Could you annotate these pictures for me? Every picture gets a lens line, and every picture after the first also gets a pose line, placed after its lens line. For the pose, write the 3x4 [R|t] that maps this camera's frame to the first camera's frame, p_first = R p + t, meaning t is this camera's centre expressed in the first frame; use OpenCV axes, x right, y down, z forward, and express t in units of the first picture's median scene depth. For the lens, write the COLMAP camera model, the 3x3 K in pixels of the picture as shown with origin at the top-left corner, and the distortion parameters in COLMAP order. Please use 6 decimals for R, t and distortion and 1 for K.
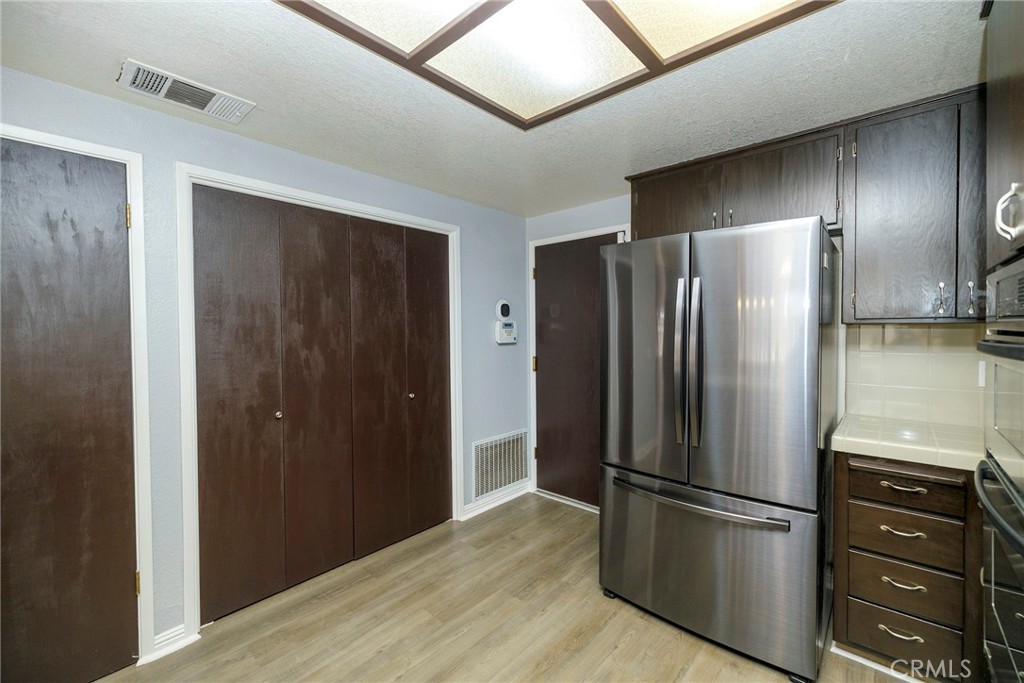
lens RADIAL K [[426.7, 0, 506.2], [0, 426.7, 335.6], [0, 0, 1]] dist [-0.001330, -0.000621]
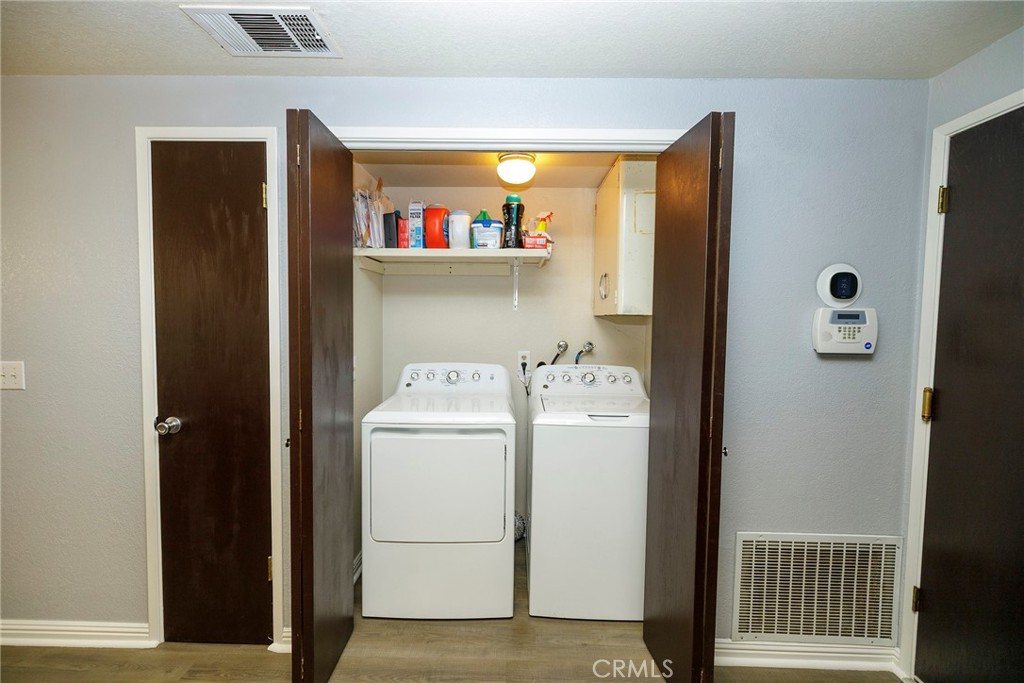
lens RADIAL K [[418.7, 0, 512.0], [0, 418.7, 341.5], [0, 0, 1]] dist [0.000363, 0.000001]
pose [[0.661805, 0.056842, -0.747518, 0.107474], [-0.031922, 0.998354, 0.047655, -0.006958], [0.748996, -0.007676, 0.662530, 0.403782]]
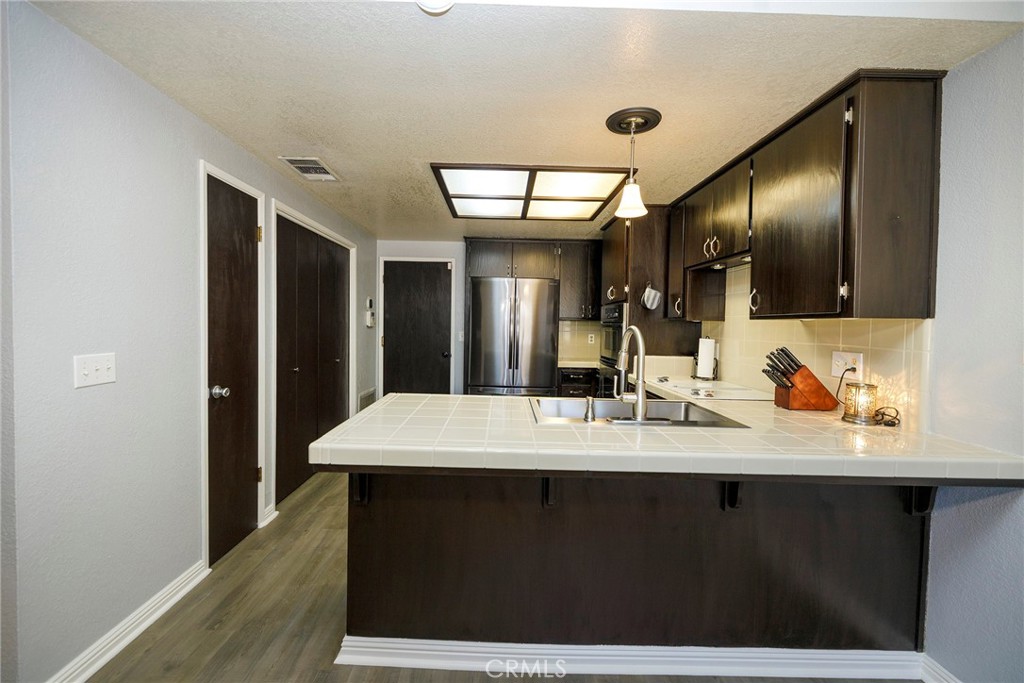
lens RADIAL K [[426.7, 0, 506.2], [0, 426.7, 335.6], [0, 0, 1]] dist [-0.001330, -0.000621]
pose [[0.731117, 0.002086, 0.682249, -0.659567], [-0.011494, 0.999891, 0.009260, 0.029682], [-0.682155, -0.014612, 0.731061, -0.372505]]
